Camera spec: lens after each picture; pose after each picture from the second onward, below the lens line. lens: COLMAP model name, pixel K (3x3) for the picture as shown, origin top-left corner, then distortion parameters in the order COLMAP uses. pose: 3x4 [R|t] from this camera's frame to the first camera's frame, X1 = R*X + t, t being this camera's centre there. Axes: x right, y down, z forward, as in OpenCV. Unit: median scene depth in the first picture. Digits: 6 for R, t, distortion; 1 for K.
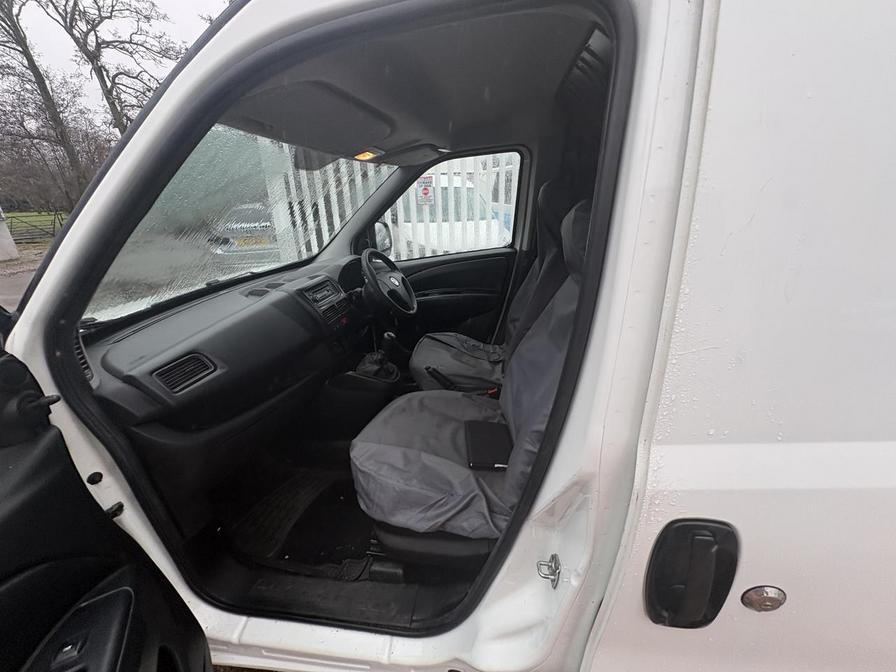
lens RADIAL K [[357.3, 0, 449.2], [0, 357.3, 337.1], [0, 0, 1]] dist [0.000650, -0.000287]
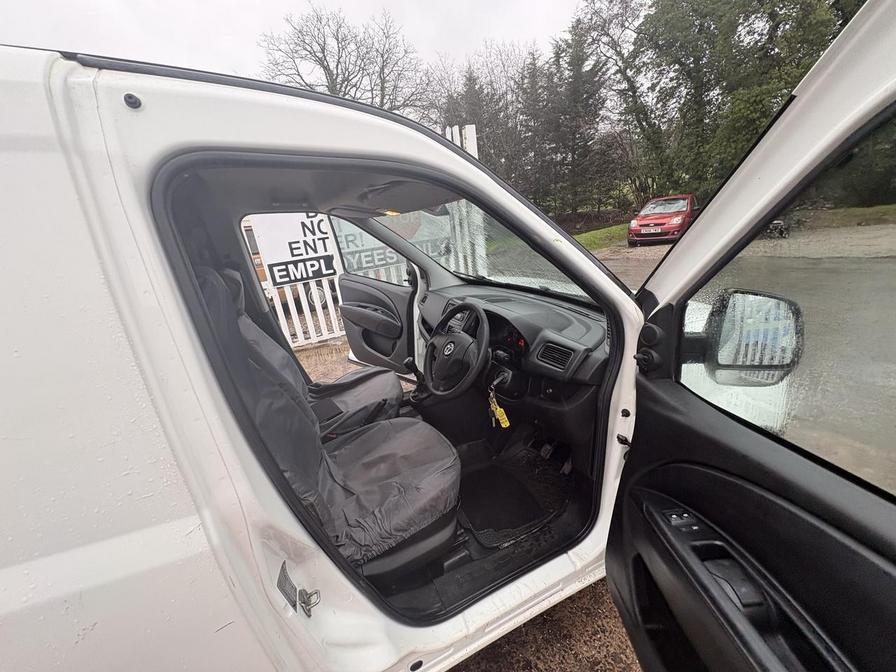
lens RADIAL K [[357.3, 0, 448.0], [0, 357.3, 336.4], [0, 0, 1]] dist [0.000650, -0.000287]
pose [[-0.817242, 0.297008, -0.493865, 0.248720], [-0.084173, 0.786257, 0.612140, -0.694606], [0.570115, 0.541836, -0.617562, 1.541948]]
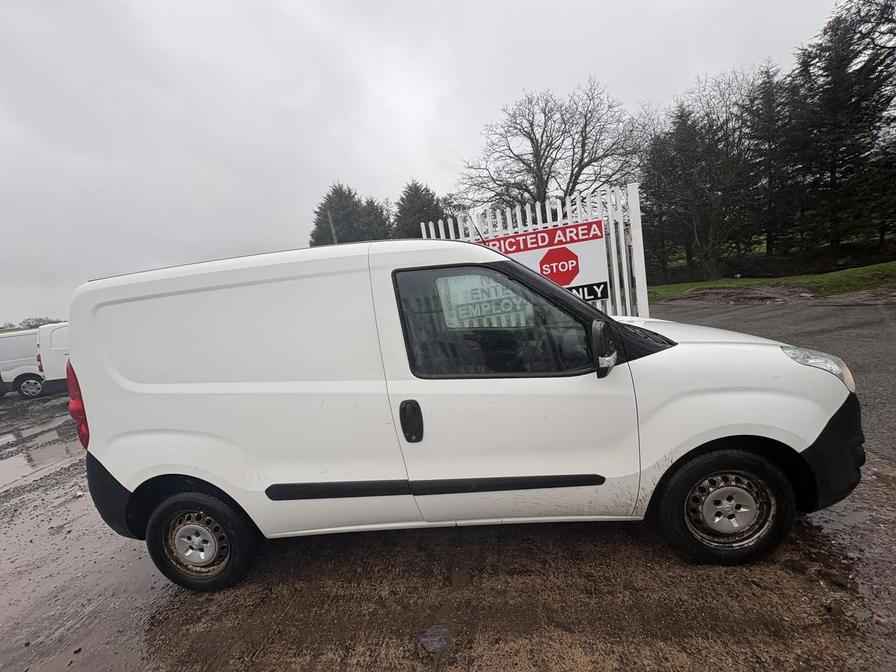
lens RADIAL K [[357.3, 0, 446.8], [0, 357.3, 334.3], [0, 0, 1]] dist [0.000650, -0.000287]
pose [[-0.981863, 0.184583, -0.043303, 0.173555], [0.139713, 0.858813, 0.492870, -0.943780], [0.128164, 0.477880, -0.869025, 2.170800]]
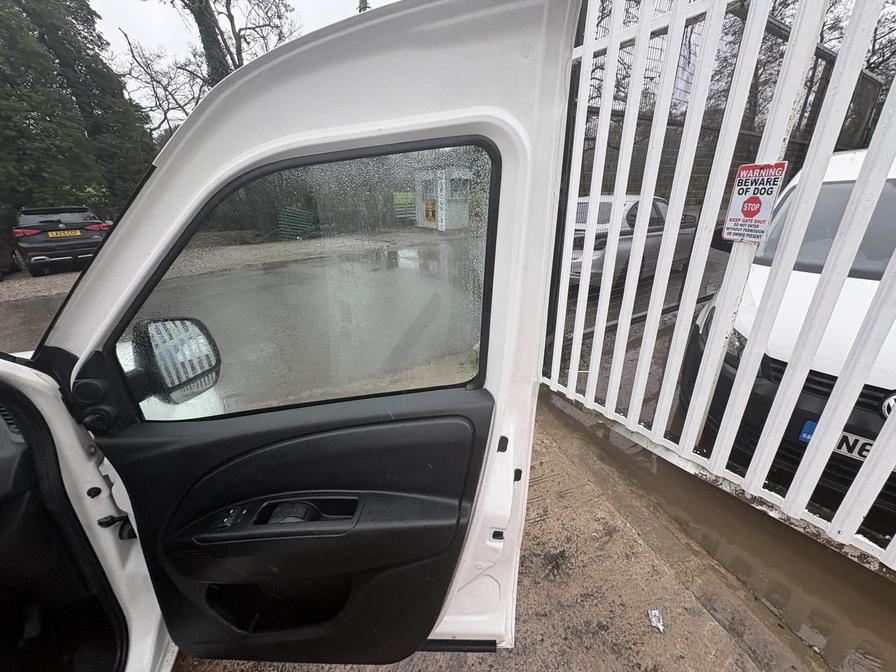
lens RADIAL K [[357.3, 0, 450.3], [0, 357.3, 334.5], [0, 0, 1]] dist [0.000650, -0.000287]
pose [[0.491621, 0.341395, -0.801098, 0.312105], [-0.310372, 0.928226, 0.205101, -0.704647], [0.813620, 0.147807, 0.562295, 1.497691]]
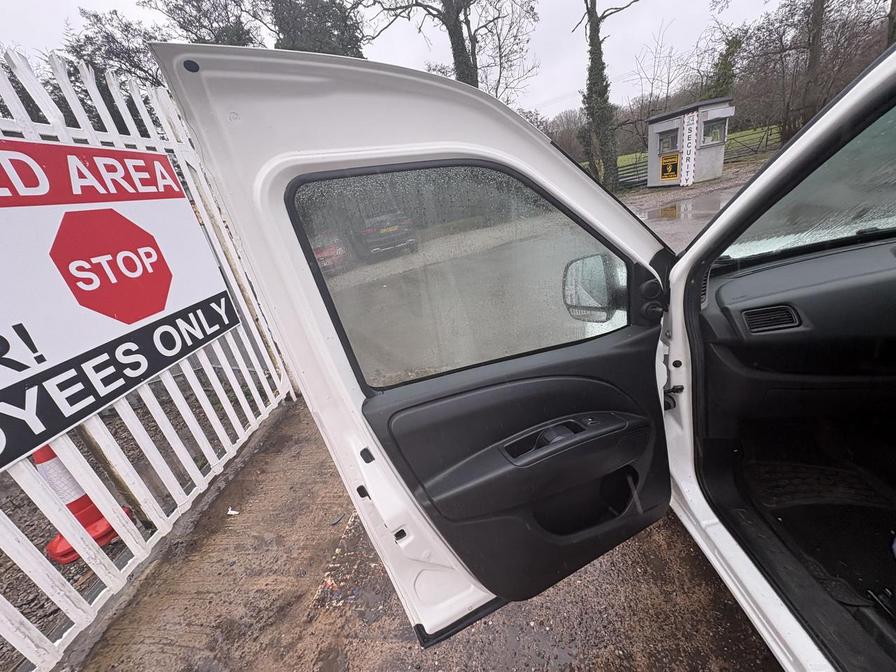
lens RADIAL K [[357.3, 0, 449.3], [0, 357.3, 336.0], [0, 0, 1]] dist [0.000650, -0.000287]
pose [[0.096570, 0.382282, -0.918986, 0.139238], [-0.175275, 0.915404, 0.362373, -0.049533], [0.979772, 0.126081, 0.155405, -0.107894]]
